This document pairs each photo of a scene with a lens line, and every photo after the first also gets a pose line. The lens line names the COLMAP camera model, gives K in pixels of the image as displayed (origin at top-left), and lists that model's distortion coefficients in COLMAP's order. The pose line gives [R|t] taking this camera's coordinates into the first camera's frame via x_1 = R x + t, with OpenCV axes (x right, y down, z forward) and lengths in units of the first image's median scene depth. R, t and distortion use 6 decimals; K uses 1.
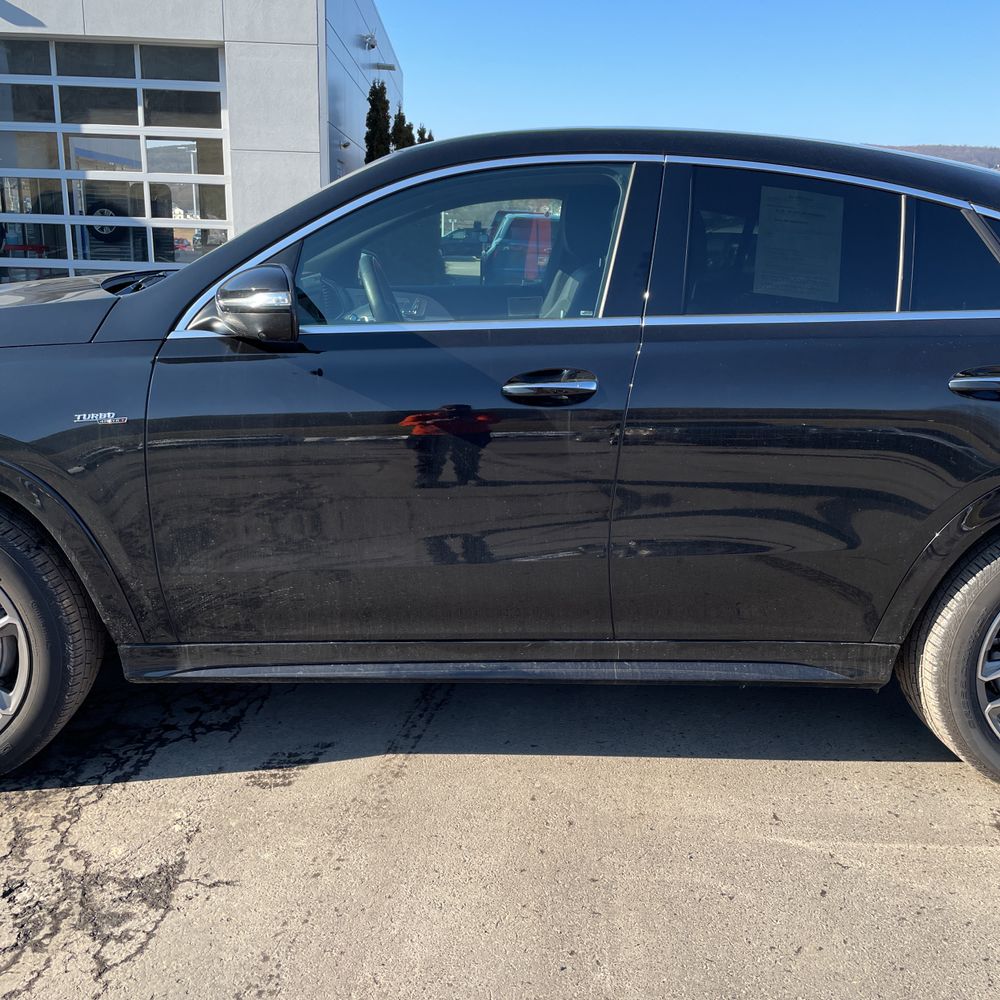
lens RADIAL K [[1003.2, 0, 511.7], [0, 1003.2, 495.4], [0, 0, 1]] dist [0.088733, -0.116761]
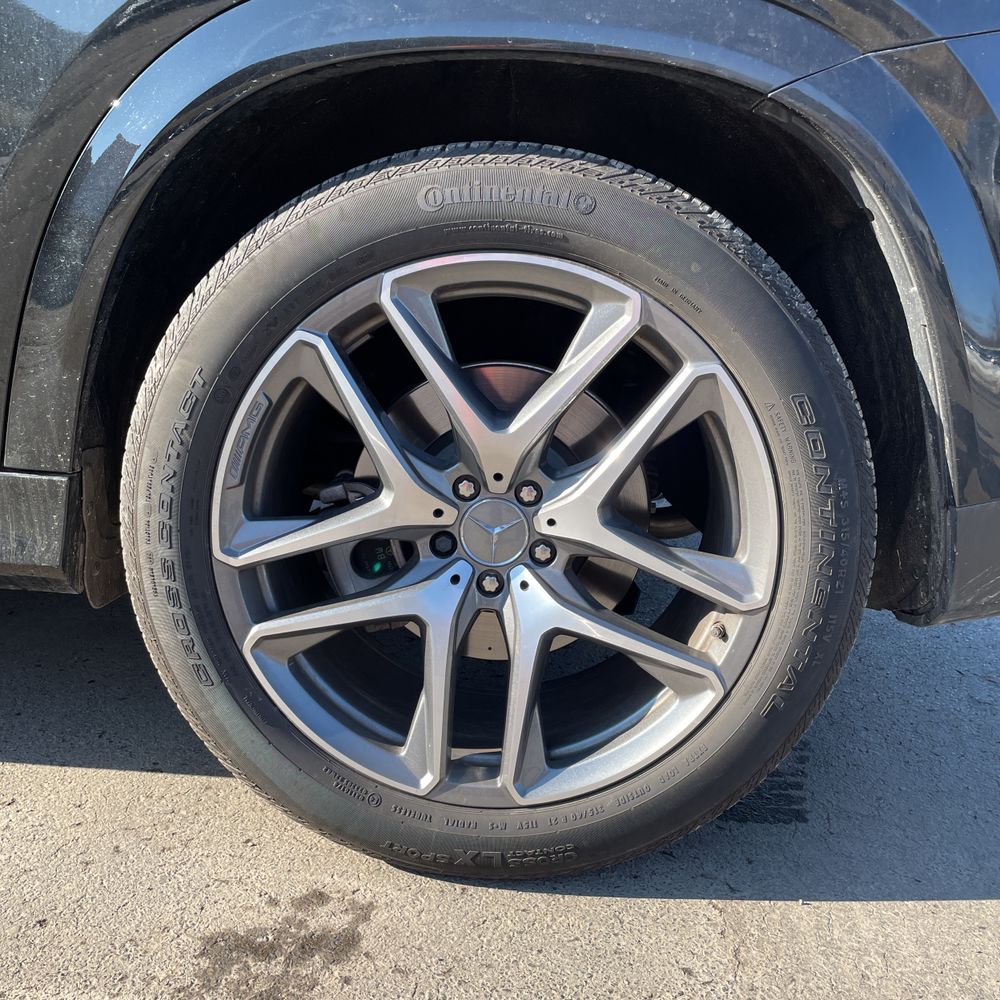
lens RADIAL K [[997.1, 0, 511.7], [0, 997.1, 498.0], [0, 0, 1]] dist [0.084554, -0.133061]
pose [[0.996133, 0.042447, -0.076929, 0.114373], [-0.045708, 0.998108, -0.041126, 0.031737], [0.075038, 0.044483, 0.996188, 0.116362]]
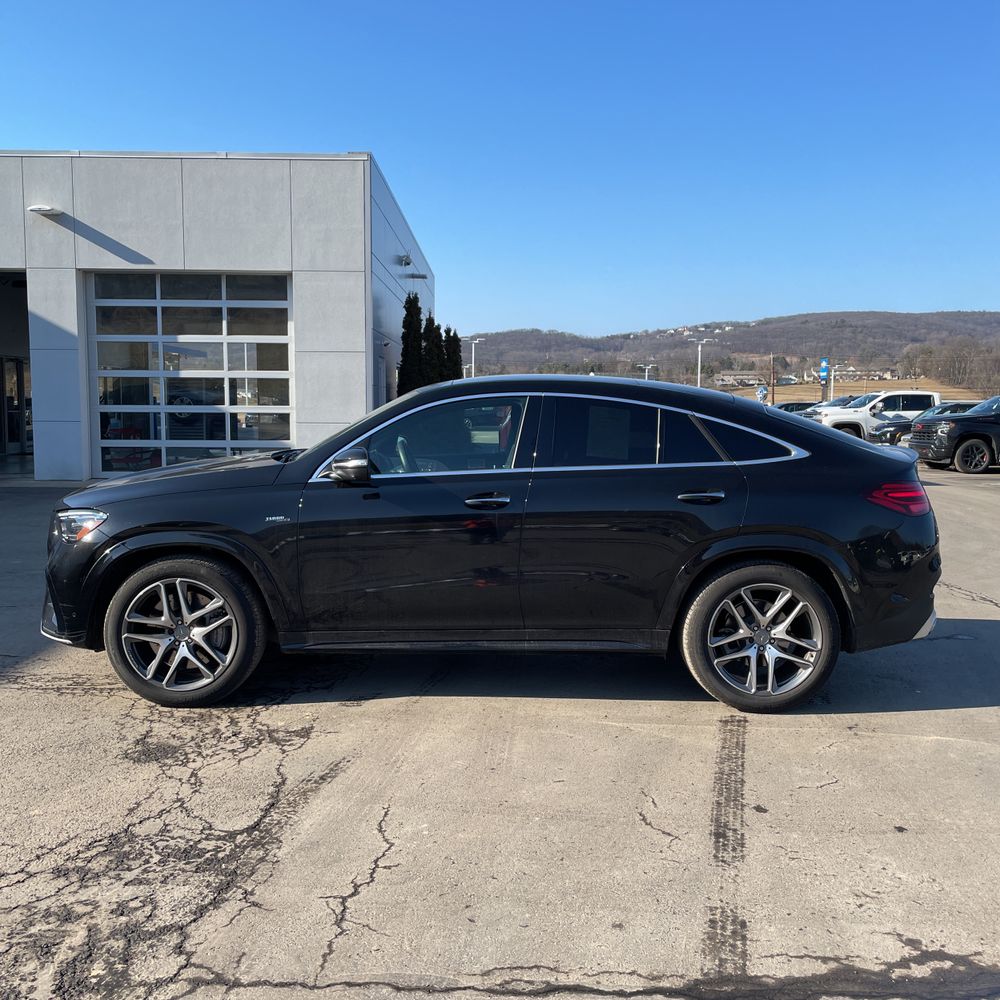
lens RADIAL K [[1000.4, 0, 503.7], [0, 1000.4, 487.4], [0, 0, 1]] dist [0.087780, -0.131614]
pose [[0.999057, -0.018457, -0.039312, 0.027254], [0.011548, 0.985510, -0.169227, 0.038562], [0.041865, 0.168613, 0.984793, -0.187599]]
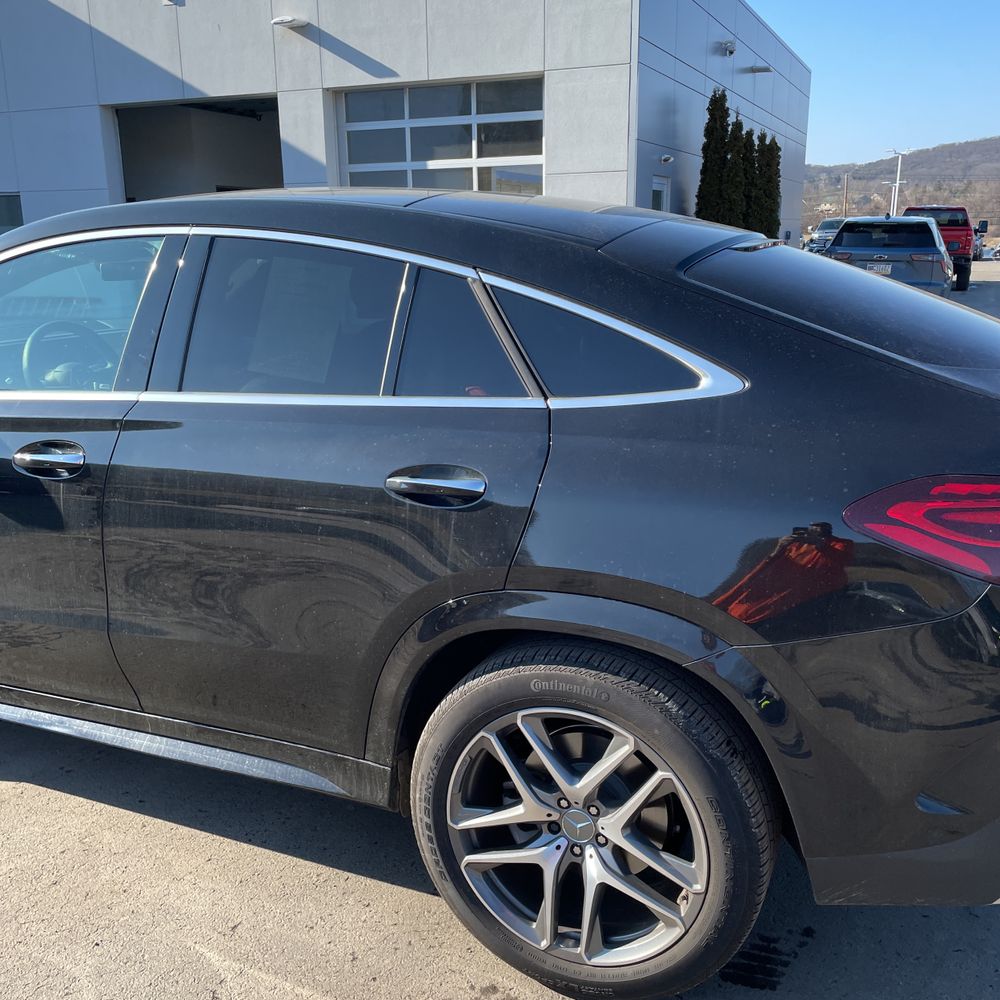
lens RADIAL K [[1007.5, 0, 500.0], [0, 1007.5, 500.0], [0, 0, 1]] dist [0.085631, -0.118373]
pose [[0.898784, 0.073432, -0.432199, 0.160555], [-0.073633, 0.997152, 0.016296, -0.020695], [0.432165, 0.017178, 0.901631, 0.045679]]
